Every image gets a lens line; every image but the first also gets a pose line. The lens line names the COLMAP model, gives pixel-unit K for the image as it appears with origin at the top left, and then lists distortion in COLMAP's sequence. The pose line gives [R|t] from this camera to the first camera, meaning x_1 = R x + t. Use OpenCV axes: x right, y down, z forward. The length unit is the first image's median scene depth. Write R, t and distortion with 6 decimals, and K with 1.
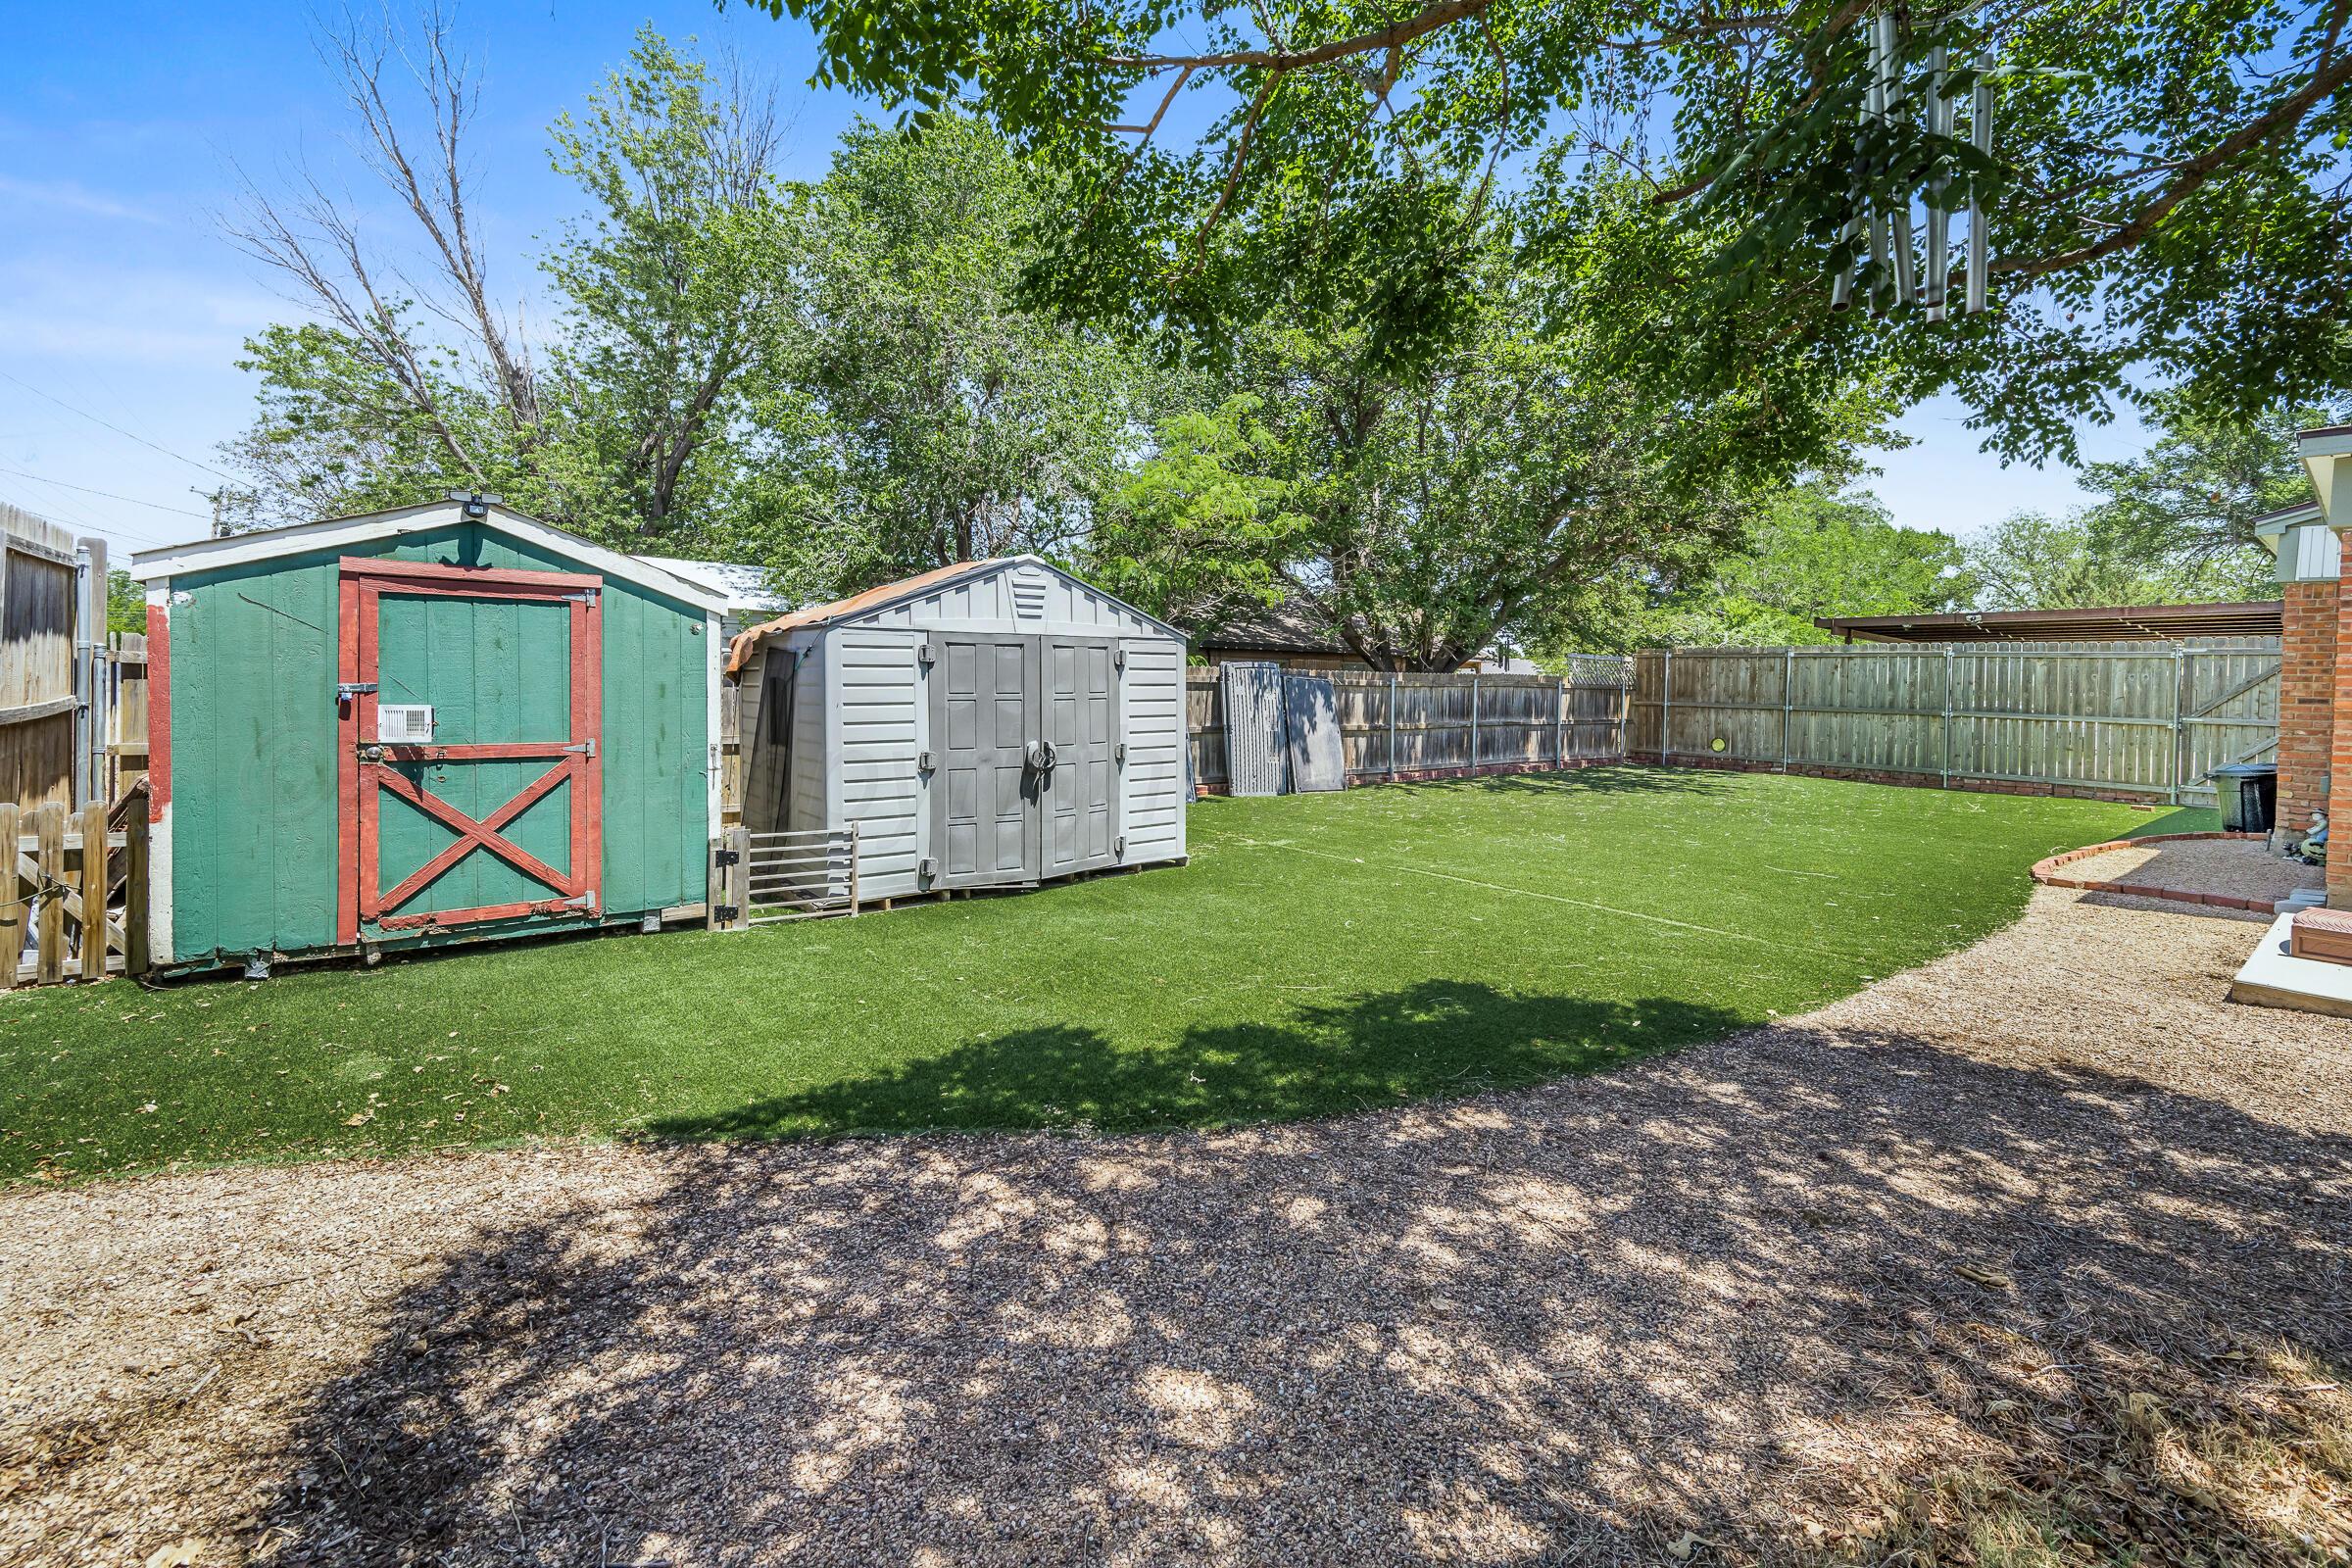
lens RADIAL K [[976.2, 0, 1195.2], [0, 976.2, 683.5], [0, 0, 1]] dist [-0.001601, -0.000788]
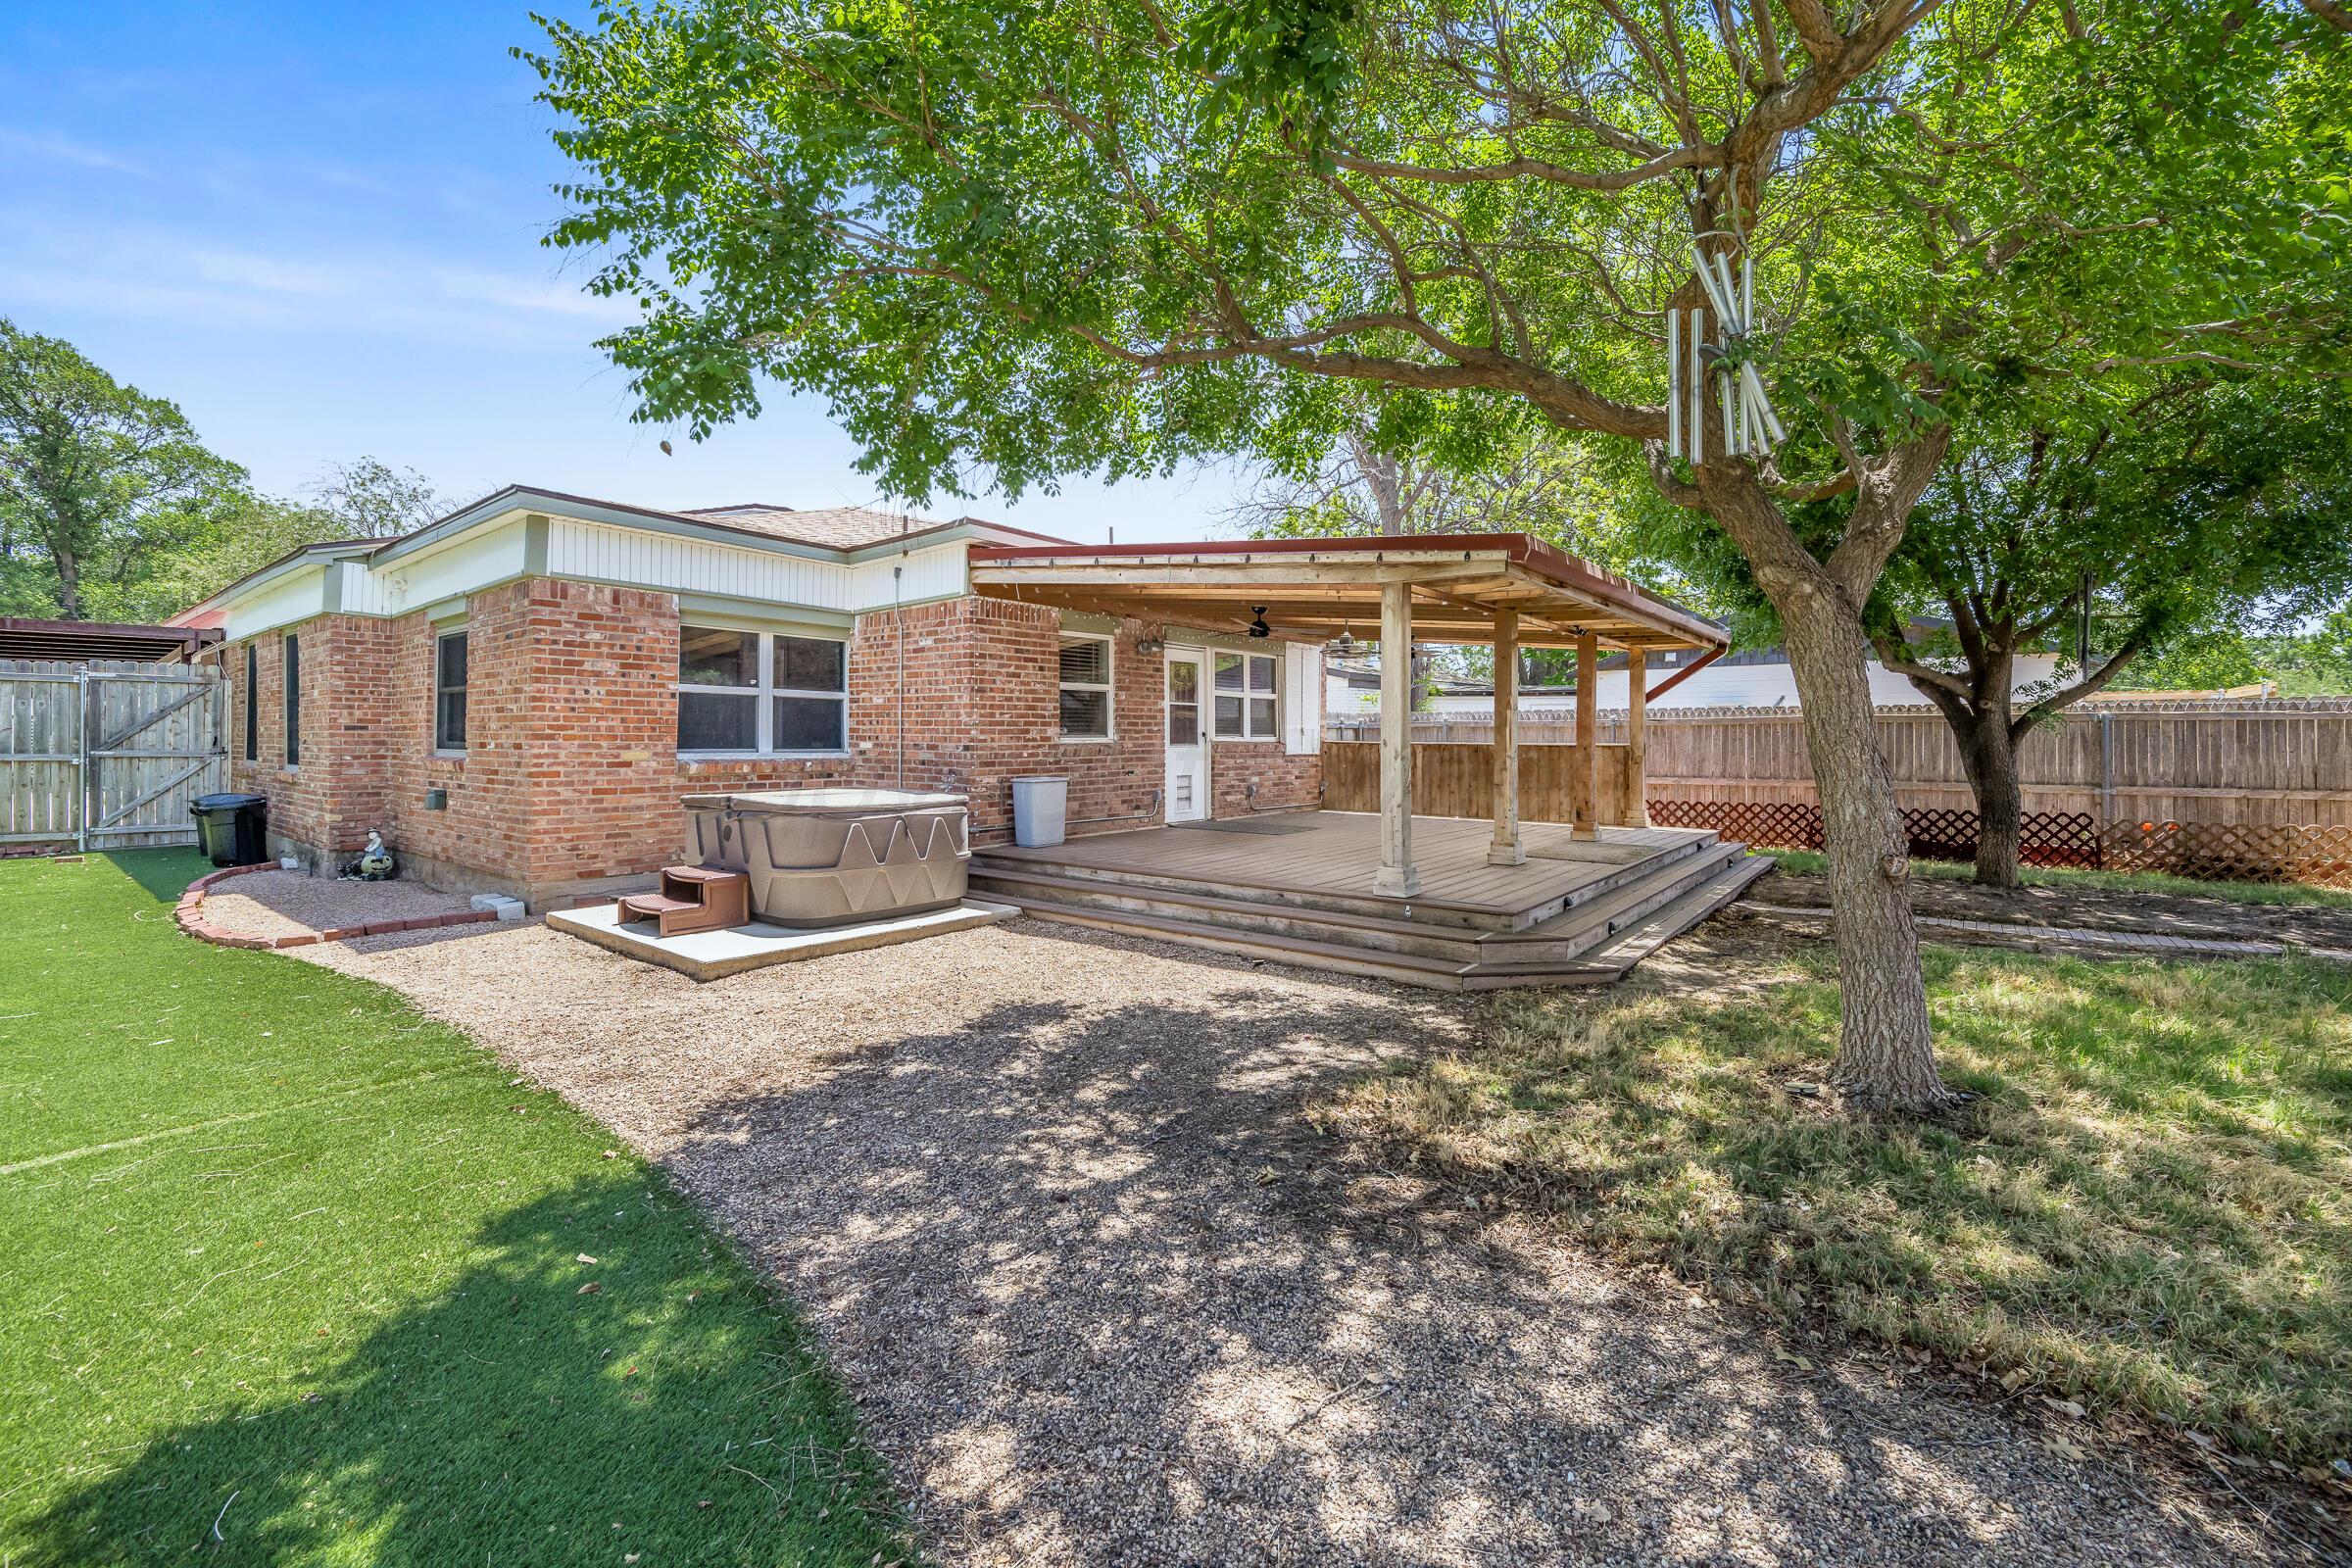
lens RADIAL K [[976.2, 0, 1197.4], [0, 976.2, 720.5], [0, 0, 1]] dist [-0.001601, -0.000788]
pose [[-0.220499, -0.001748, 0.975386, -0.344461], [-0.000775, 0.999998, 0.001617, 0.029183], [-0.975387, -0.000399, -0.220500, 1.248982]]
